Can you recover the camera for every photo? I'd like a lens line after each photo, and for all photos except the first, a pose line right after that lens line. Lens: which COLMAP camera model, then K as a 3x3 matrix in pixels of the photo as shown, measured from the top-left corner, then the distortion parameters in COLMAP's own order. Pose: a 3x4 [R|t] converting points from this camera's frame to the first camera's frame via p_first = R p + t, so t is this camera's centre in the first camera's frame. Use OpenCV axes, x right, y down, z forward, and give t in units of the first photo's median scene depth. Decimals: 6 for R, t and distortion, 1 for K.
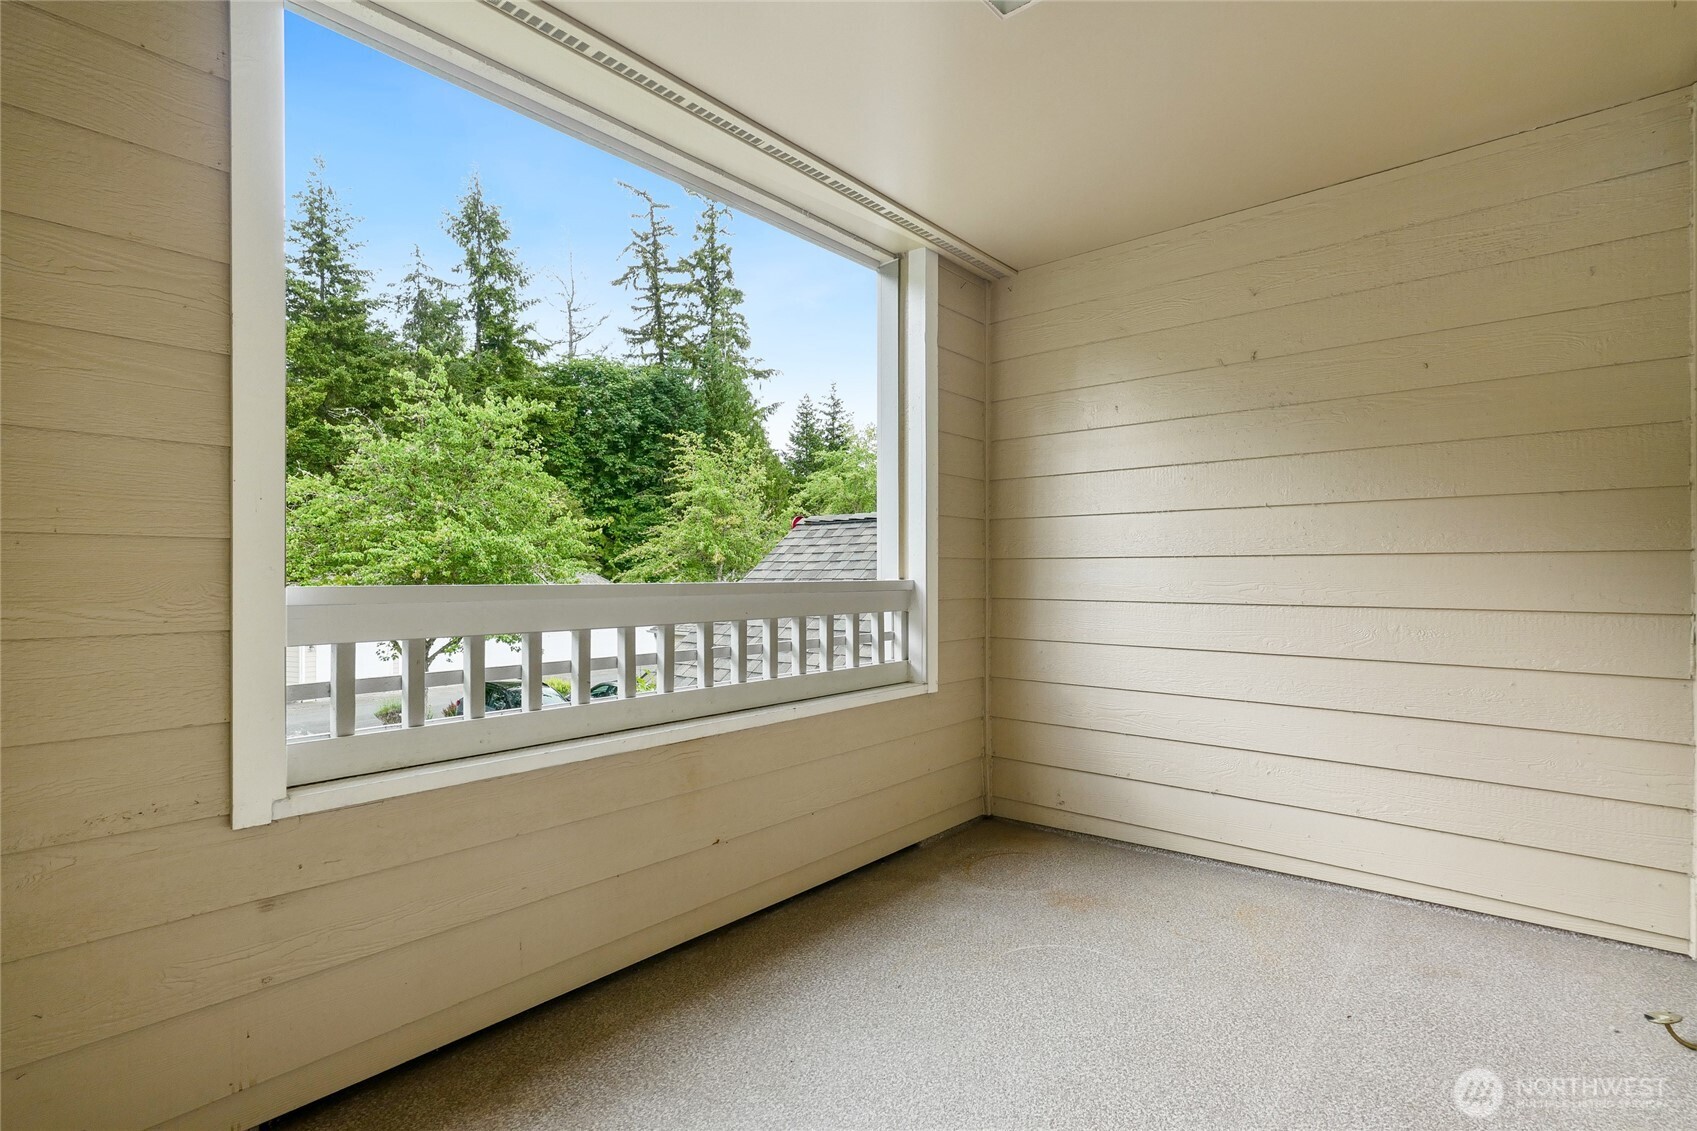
lens RADIAL K [[800.1, 0, 853.6], [0, 800.1, 576.1], [0, 0, 1]] dist [-0.034293, -0.000402]
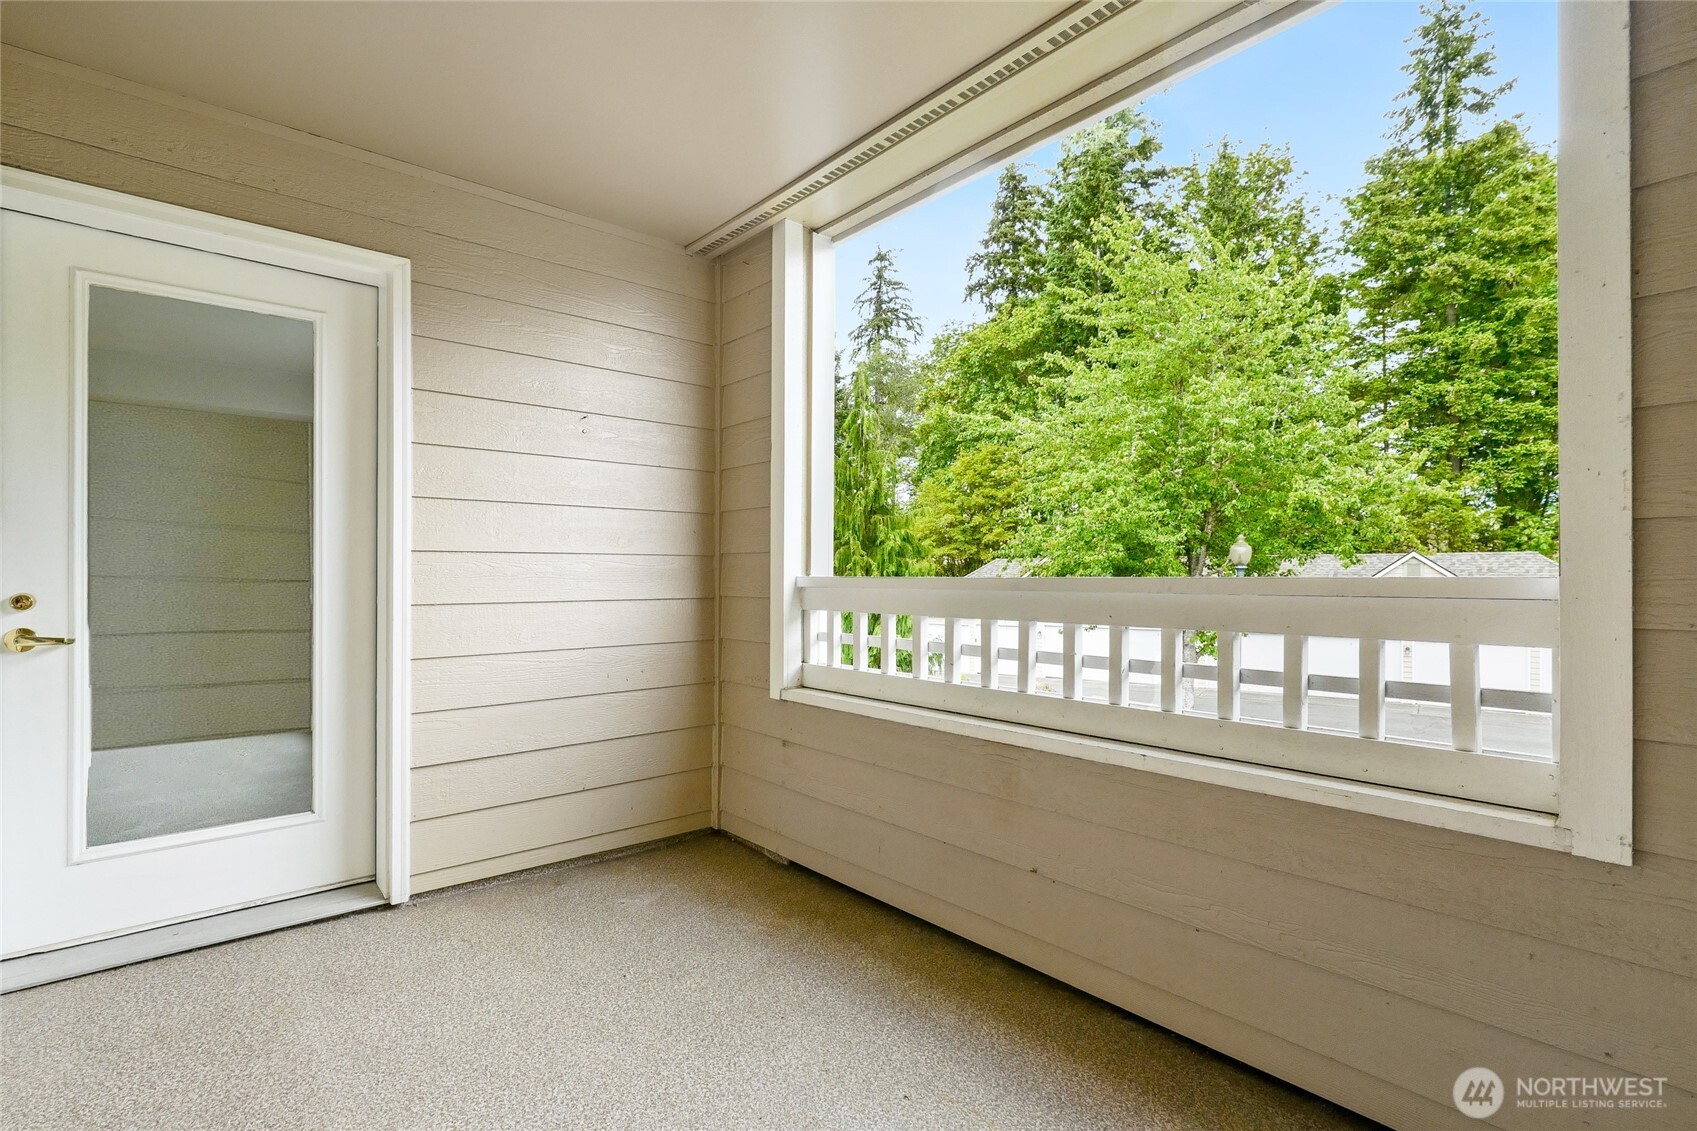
lens RADIAL K [[800.9, 0, 848.9], [0, 800.9, 565.6], [0, 0, 1]] dist [-0.002487, 0.000284]
pose [[-0.147283, 0.000321, -0.989094, 0.769669], [0.000902, 1.000000, 0.000190, -0.007122], [0.989094, -0.000865, -0.147283, 0.961822]]
